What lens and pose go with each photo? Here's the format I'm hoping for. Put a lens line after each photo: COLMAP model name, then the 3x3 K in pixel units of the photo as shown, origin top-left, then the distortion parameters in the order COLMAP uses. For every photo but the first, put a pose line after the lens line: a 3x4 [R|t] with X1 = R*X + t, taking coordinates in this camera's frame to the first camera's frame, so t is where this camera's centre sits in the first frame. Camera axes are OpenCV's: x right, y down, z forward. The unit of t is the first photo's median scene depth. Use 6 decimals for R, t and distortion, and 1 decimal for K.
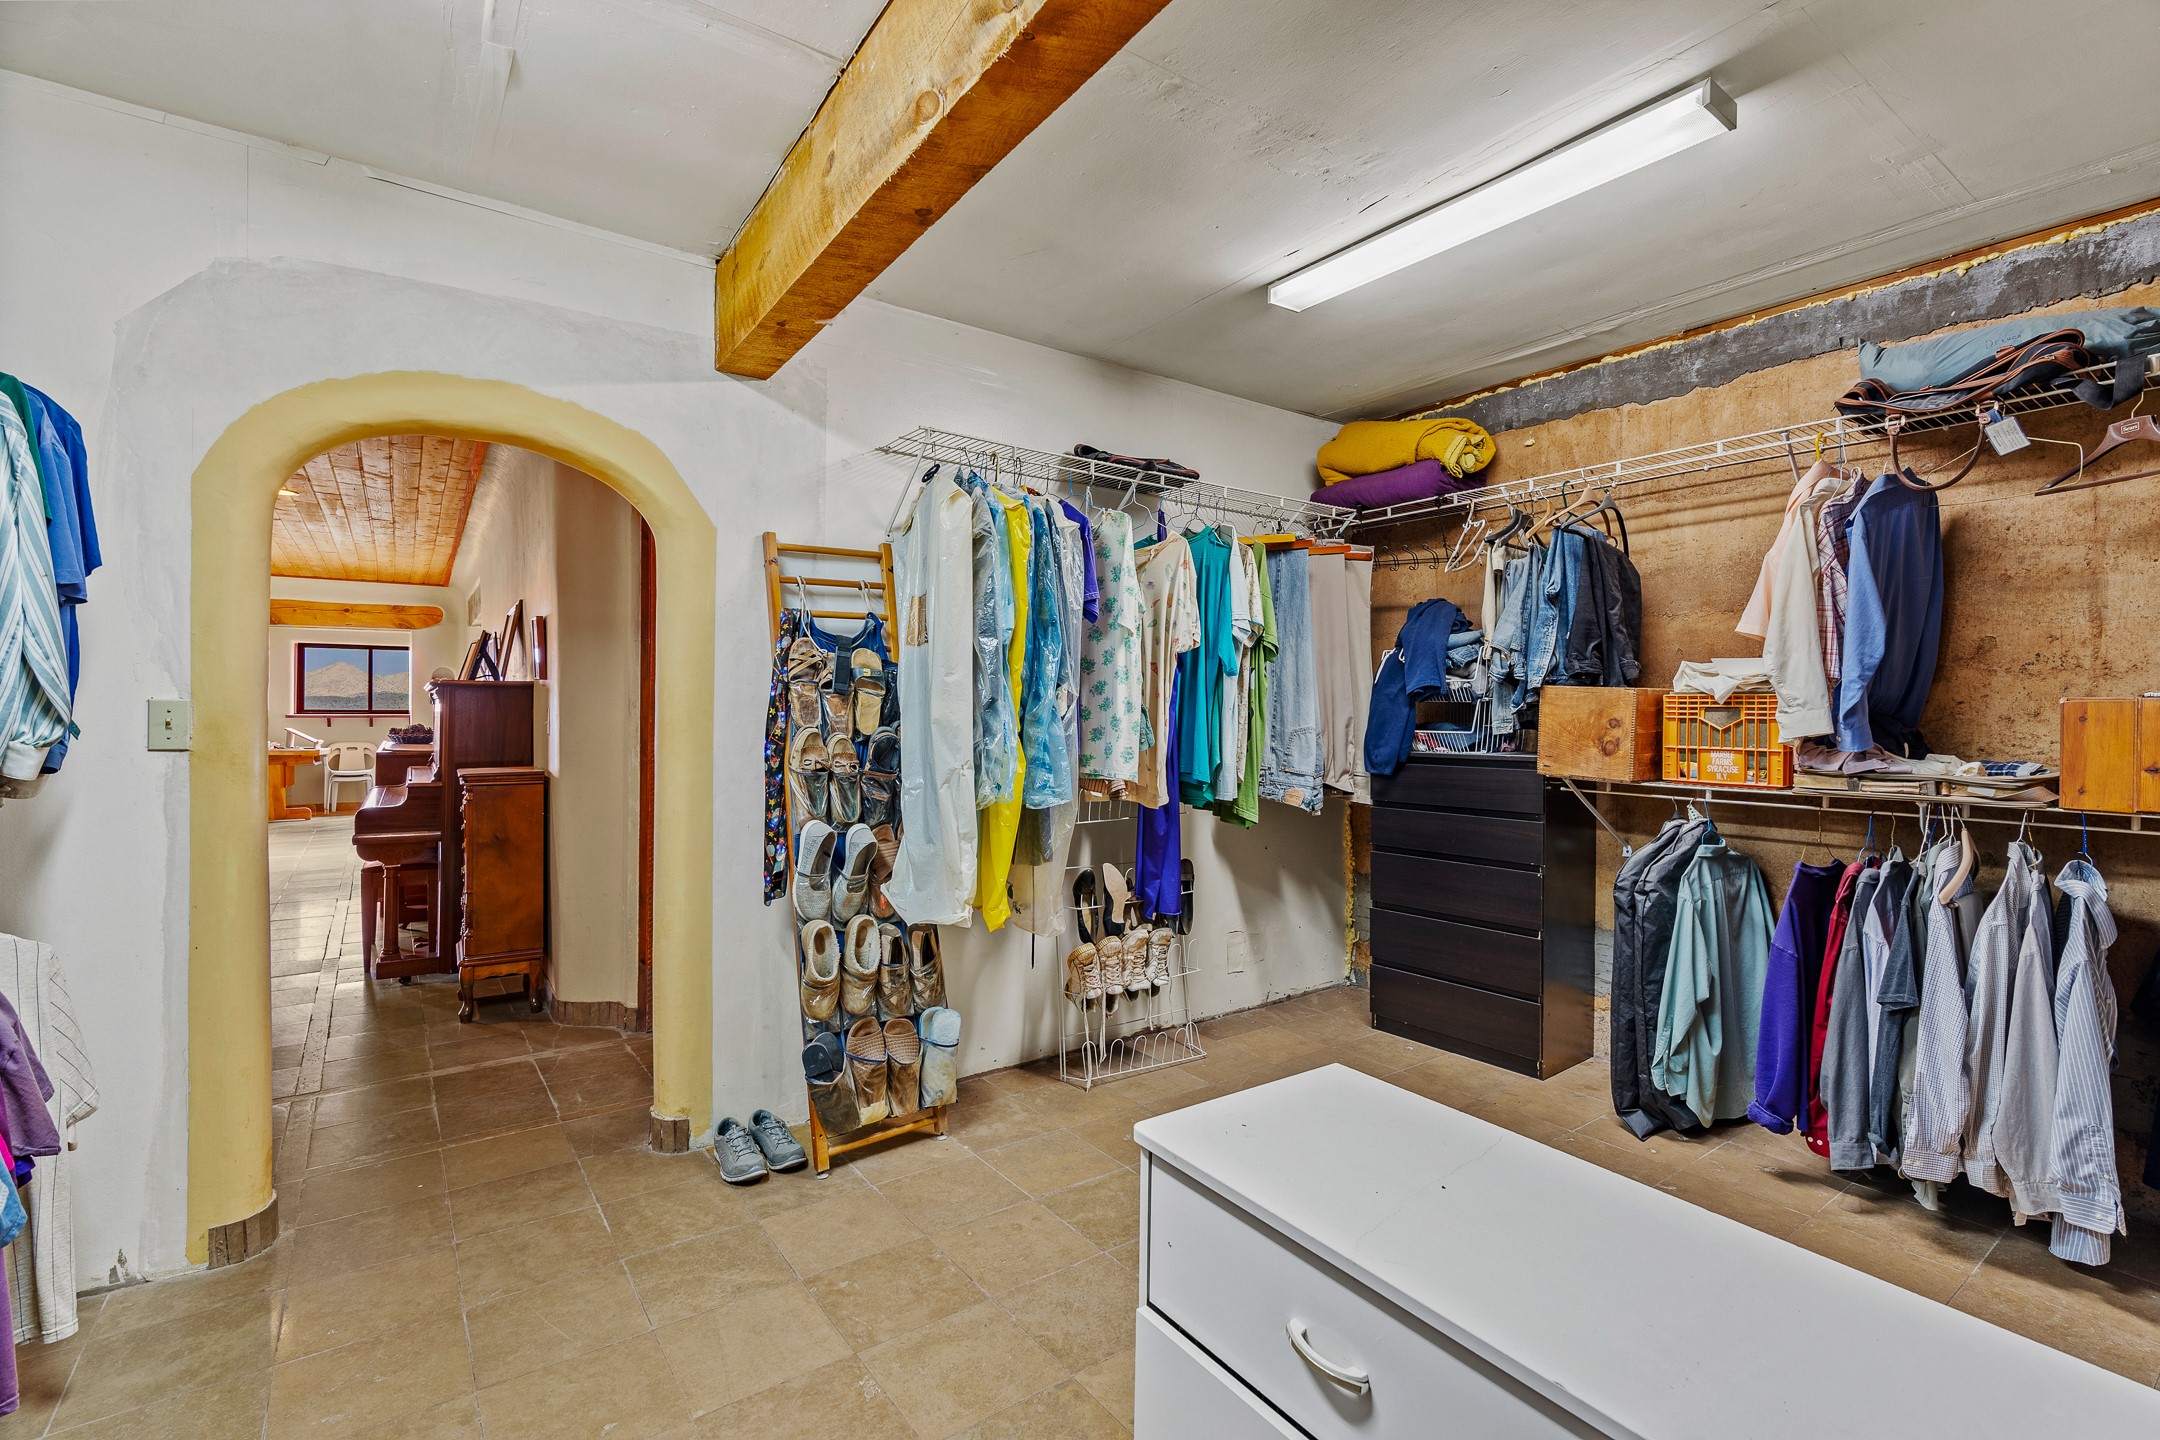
lens RADIAL K [[986.0, 0, 1098.6], [0, 986.0, 721.9], [0, 0, 1]] dist [-0.012723, 0.006717]
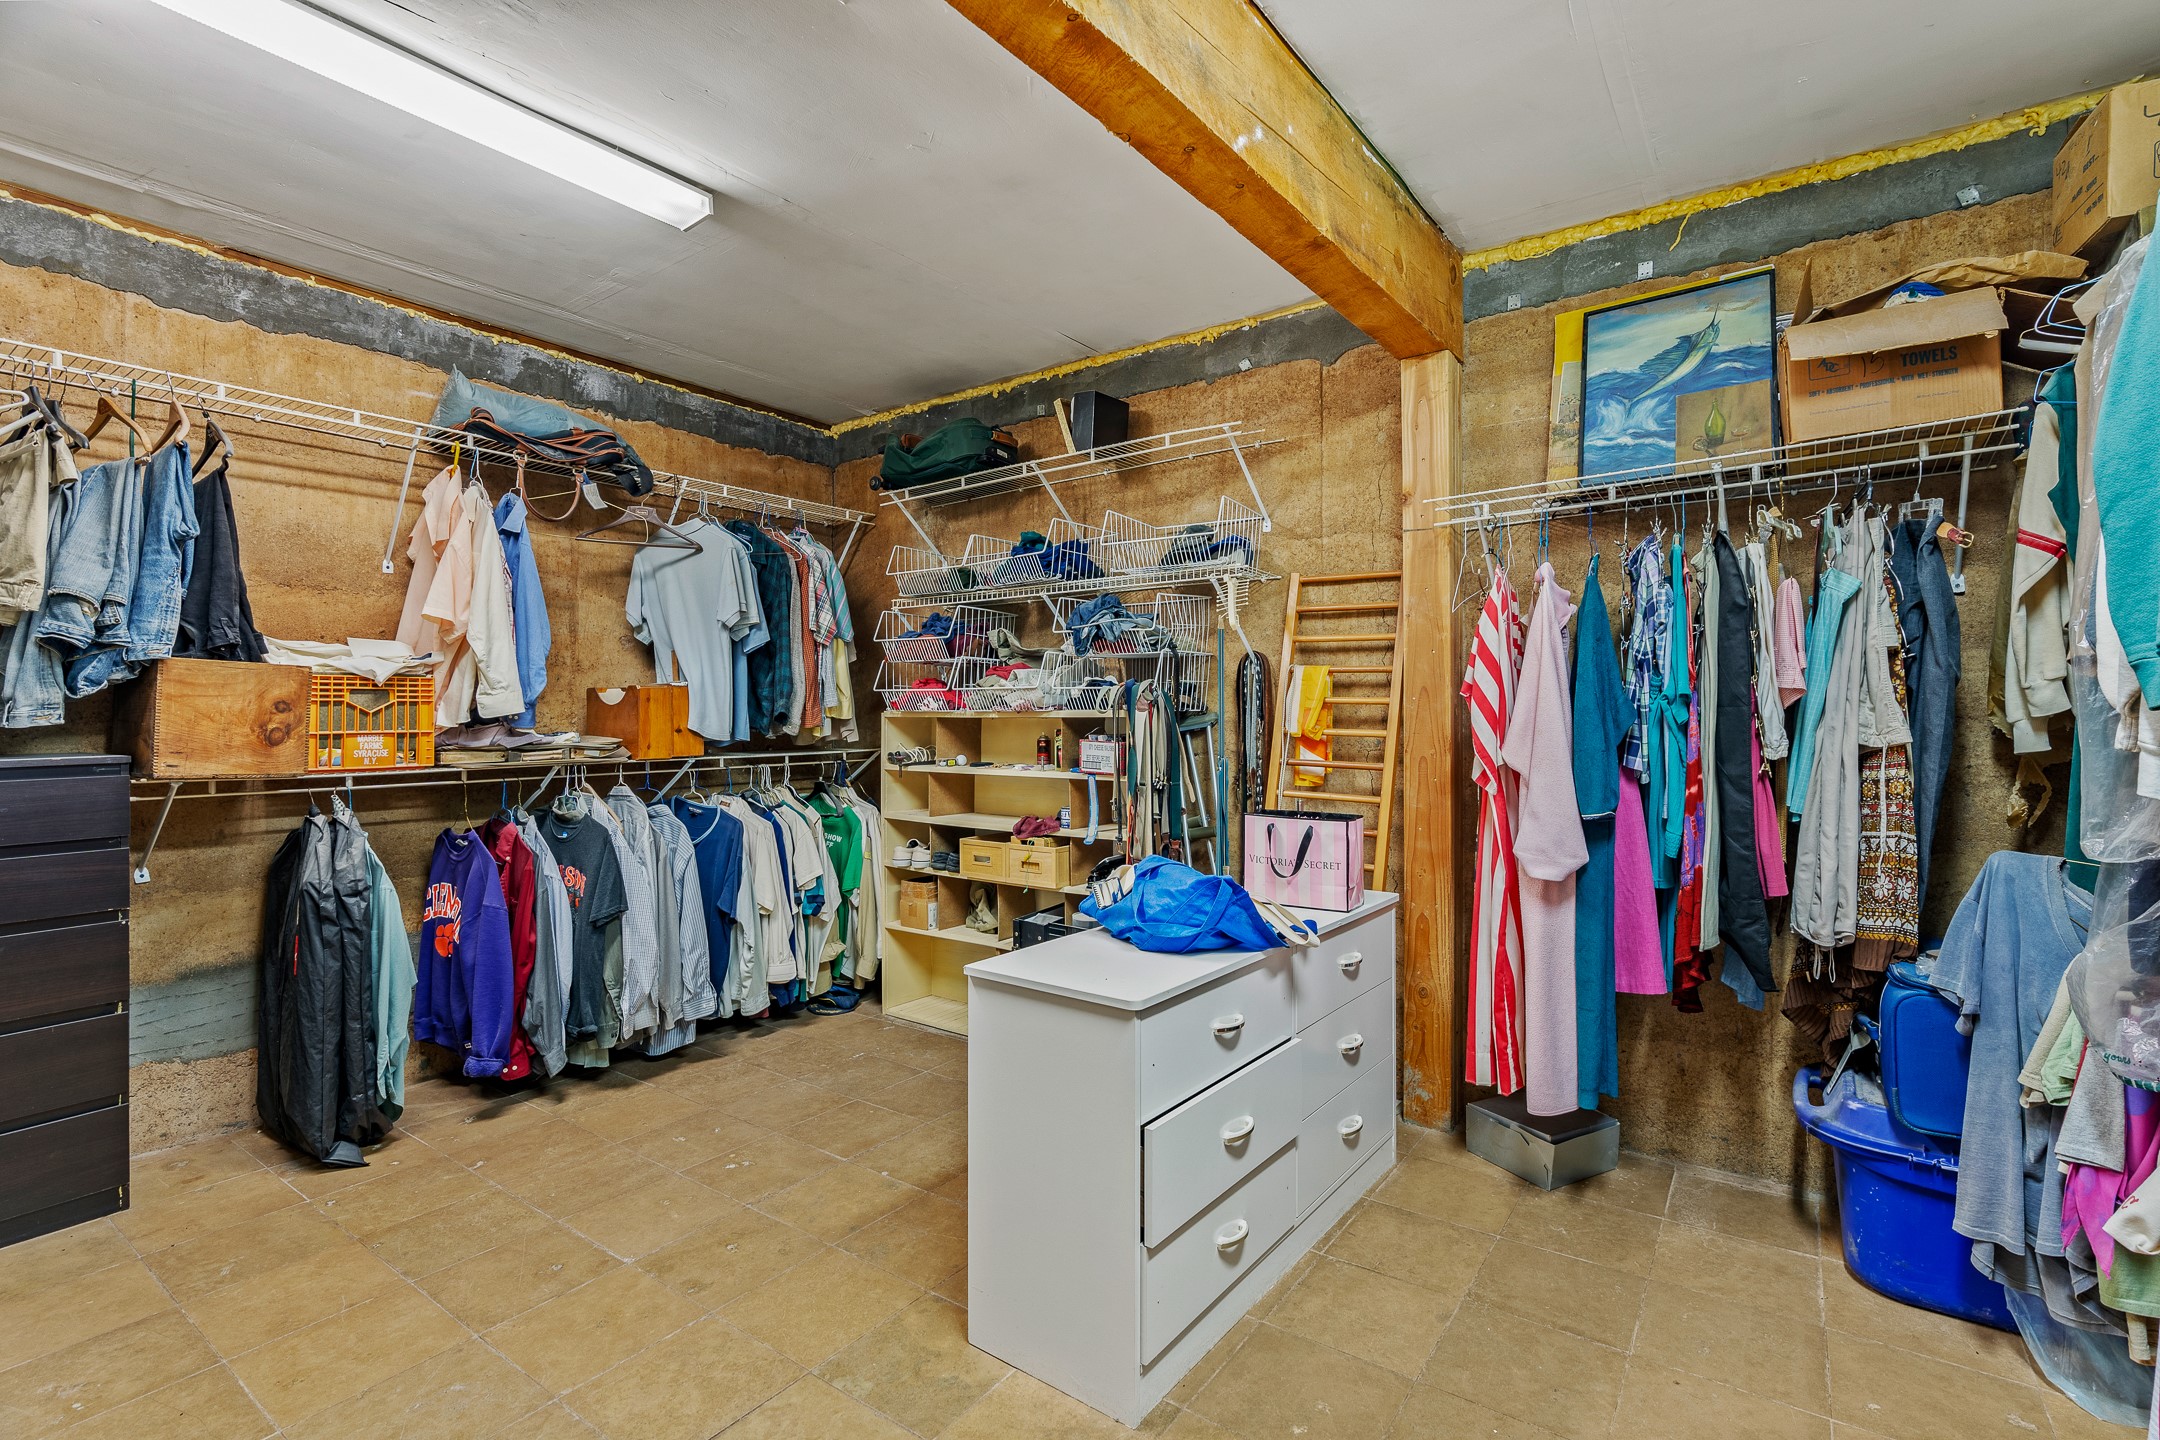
lens RADIAL K [[977.8, 0, 1080.0], [0, 977.8, 720.0], [0, 0, 1]] dist [0.000674, 0.000660]
pose [[-0.295385, -0.013429, 0.955284, -0.490676], [0.014331, 0.999726, 0.018486, 0.007476], [-0.955271, 0.019151, -0.295112, 0.616335]]
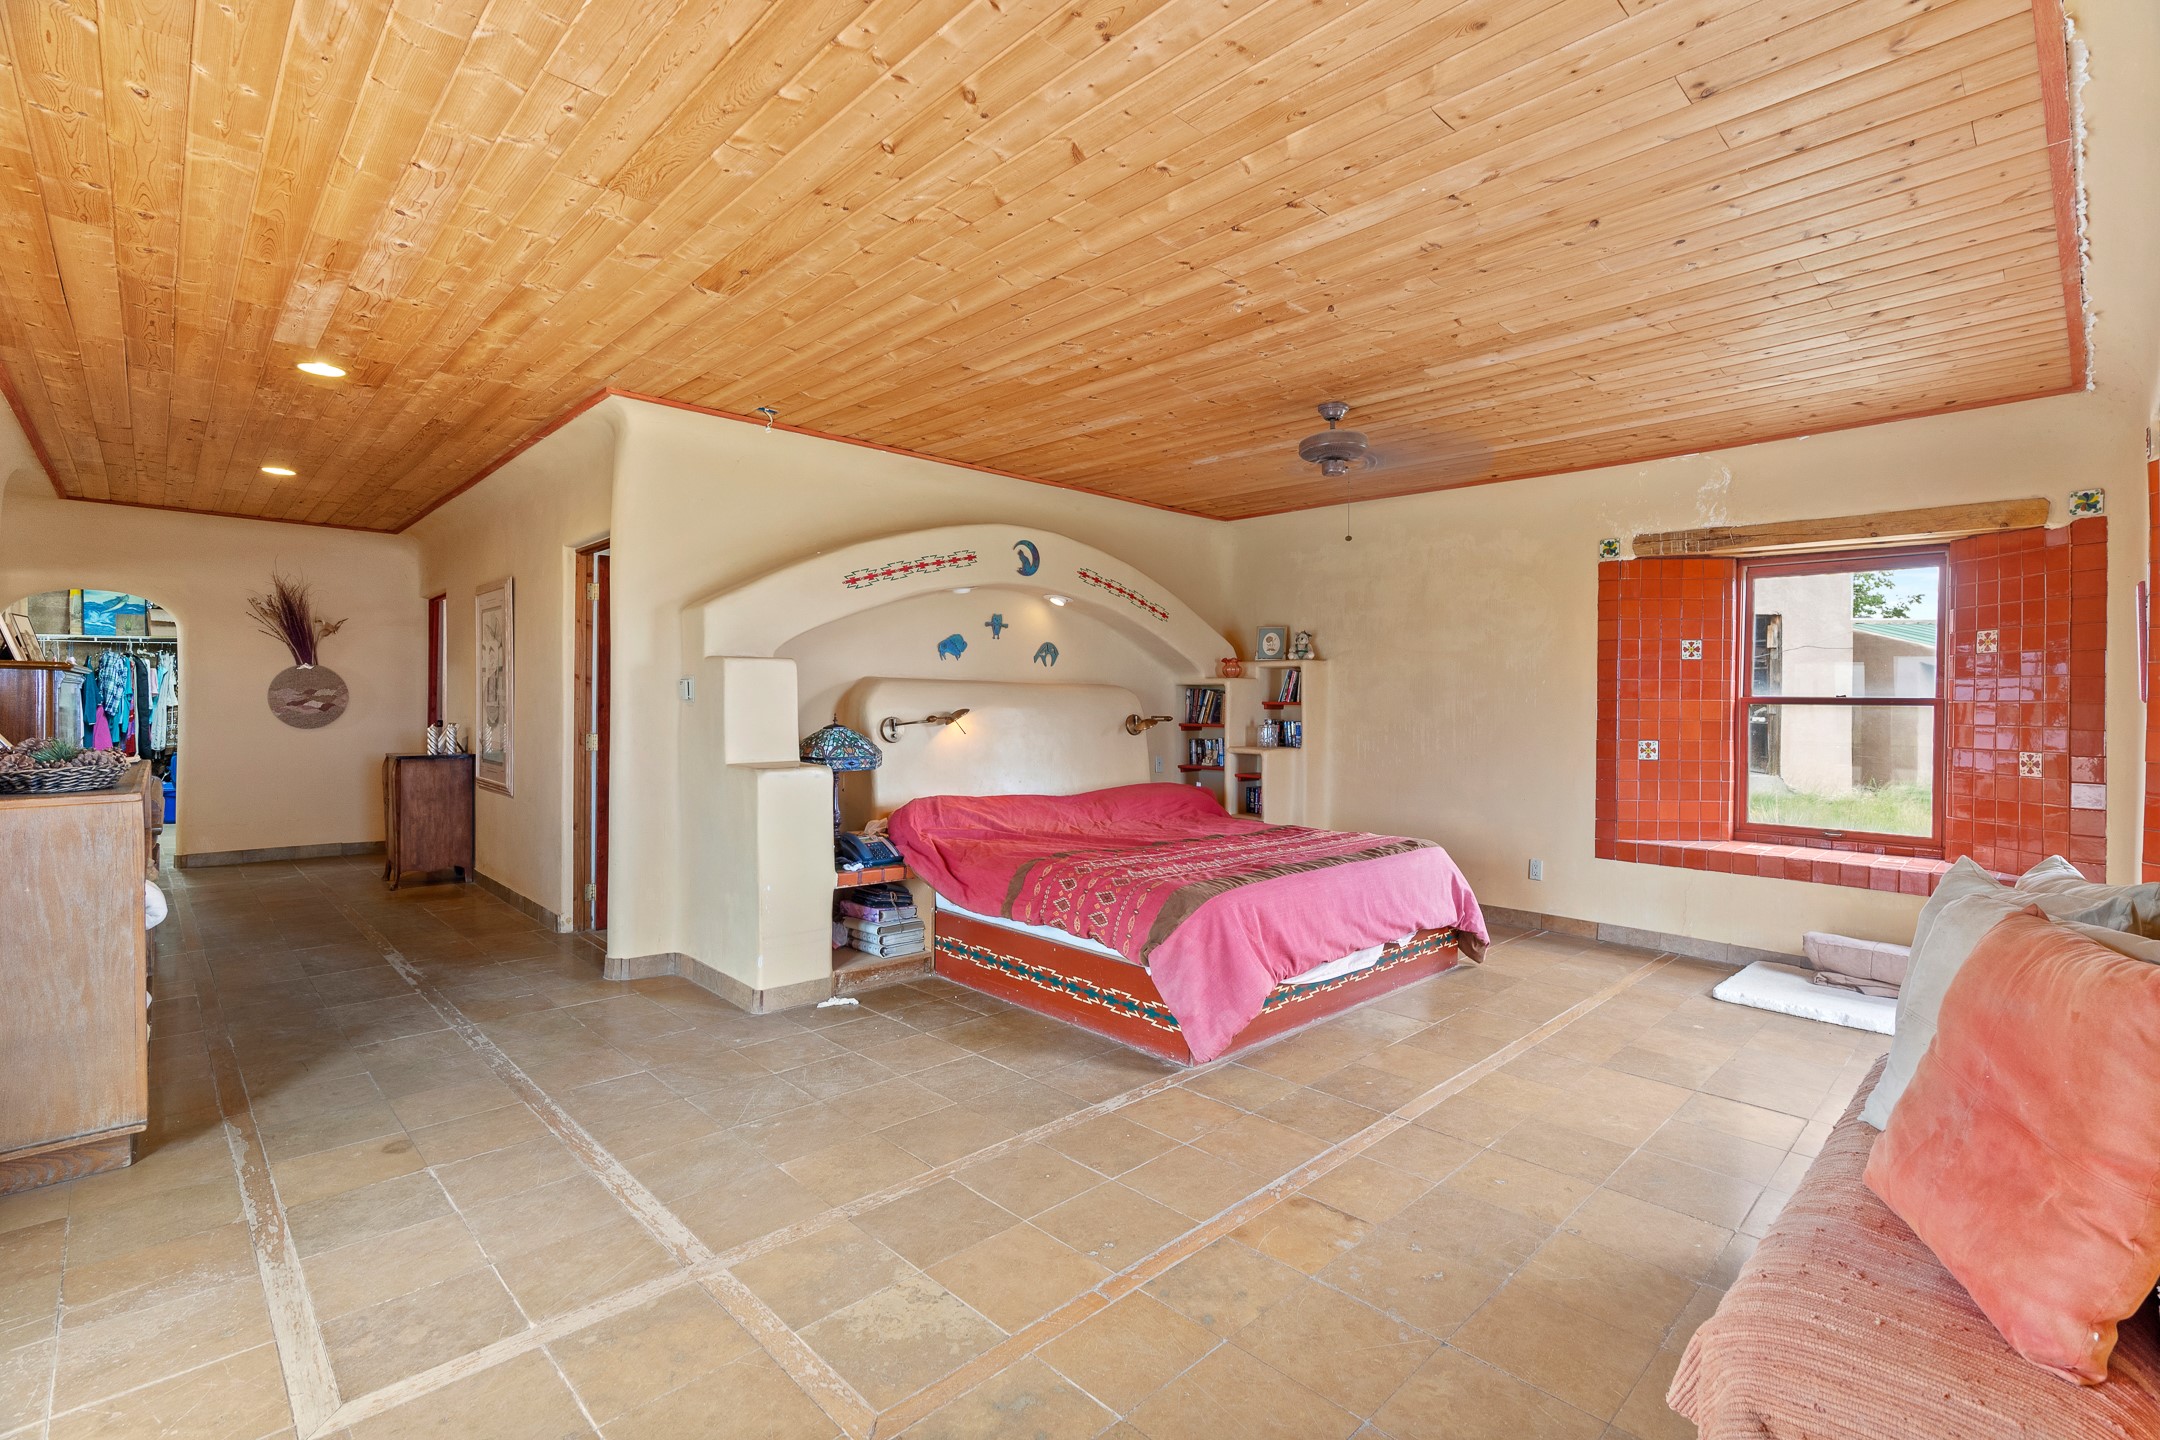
lens RADIAL K [[991.2, 0, 1091.0], [0, 991.2, 704.2], [0, 0, 1]] dist [-0.012763, 0.006505]
pose [[-0.988990, -0.018256, -0.146850, -2.142876], [-0.020137, 0.999733, 0.011332, -0.048009], [0.146604, 0.014164, -0.989094, 2.990513]]
